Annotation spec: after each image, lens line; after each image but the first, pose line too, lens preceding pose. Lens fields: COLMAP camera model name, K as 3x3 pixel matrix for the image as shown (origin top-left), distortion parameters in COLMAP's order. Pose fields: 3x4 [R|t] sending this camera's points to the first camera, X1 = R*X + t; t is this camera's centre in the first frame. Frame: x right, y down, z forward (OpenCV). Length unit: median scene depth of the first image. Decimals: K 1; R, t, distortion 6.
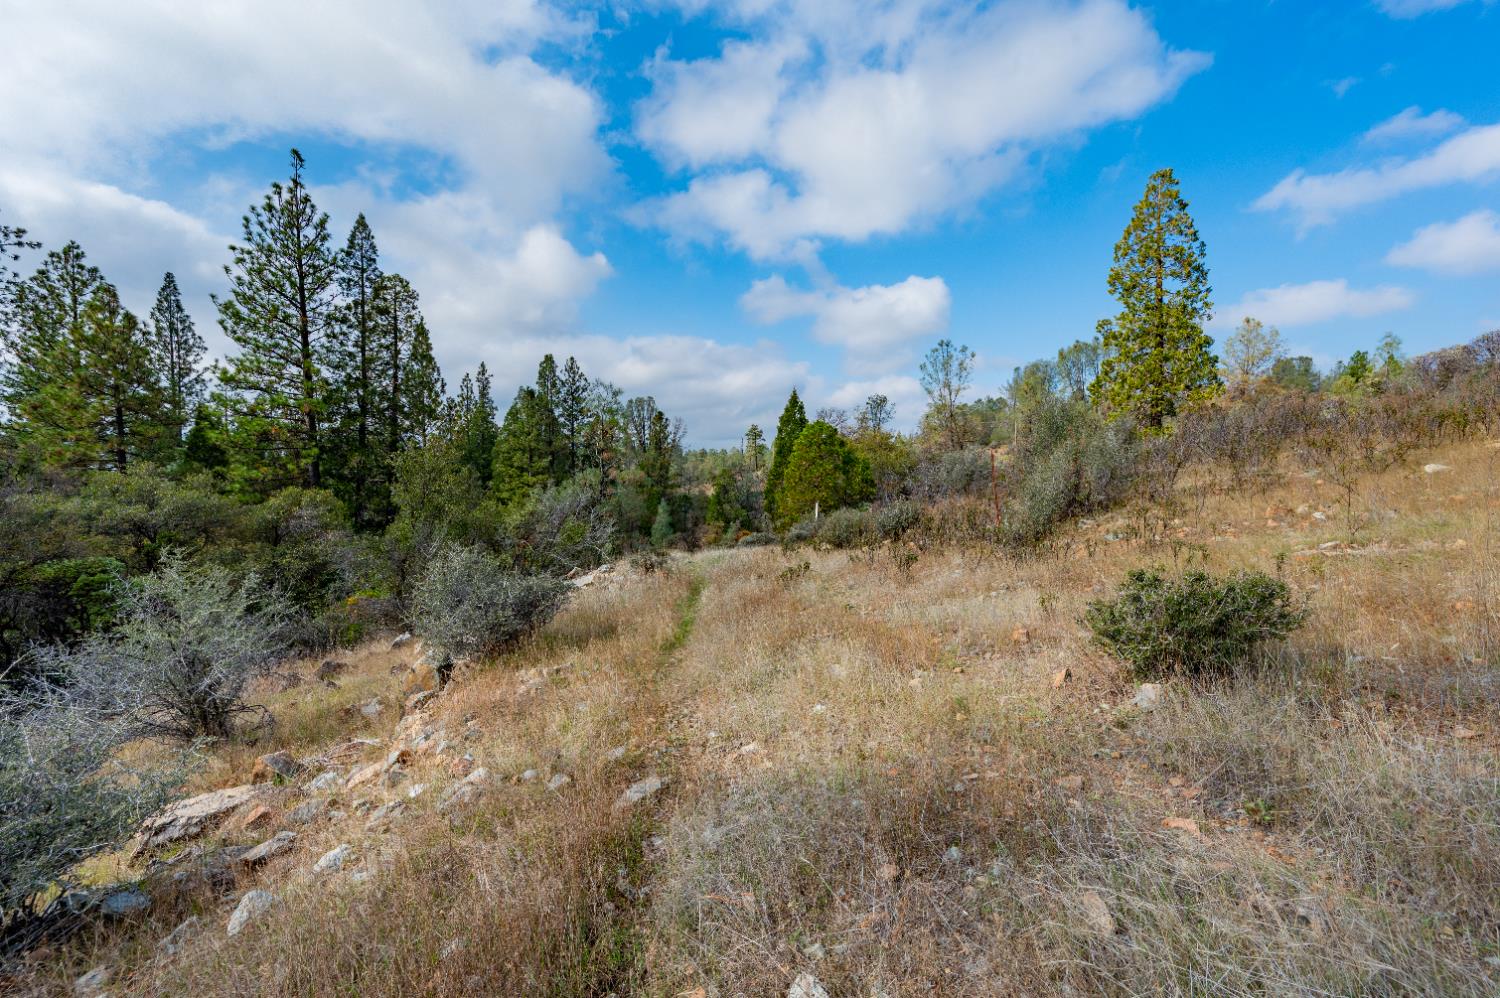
lens RADIAL K [[590.6, 0, 750.0], [0, 590.6, 499.0], [0, 0, 1]] dist [0.000344, 0.000236]
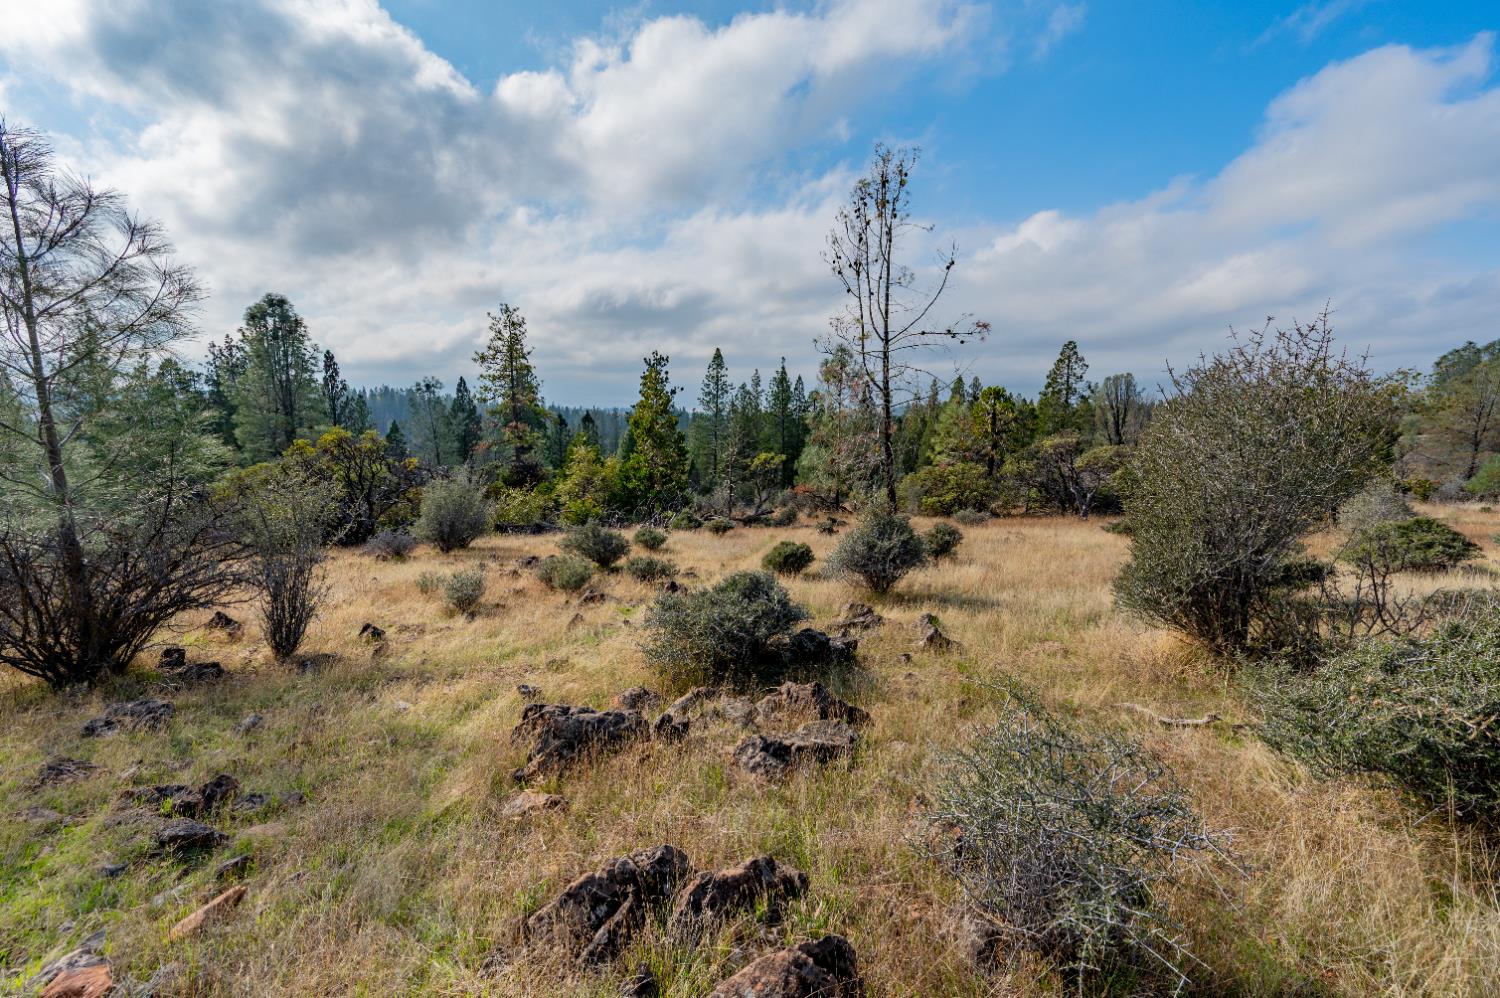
lens RADIAL K [[594.3, 0, 753.9], [0, 594.3, 494.9], [0, 0, 1]] dist [0.002004, -0.000038]
pose [[0.581683, 0.108847, -0.806100, 0.613556], [-0.036123, 0.993485, 0.108083, -0.088665], [0.812613, -0.033752, 0.581826, -0.325295]]
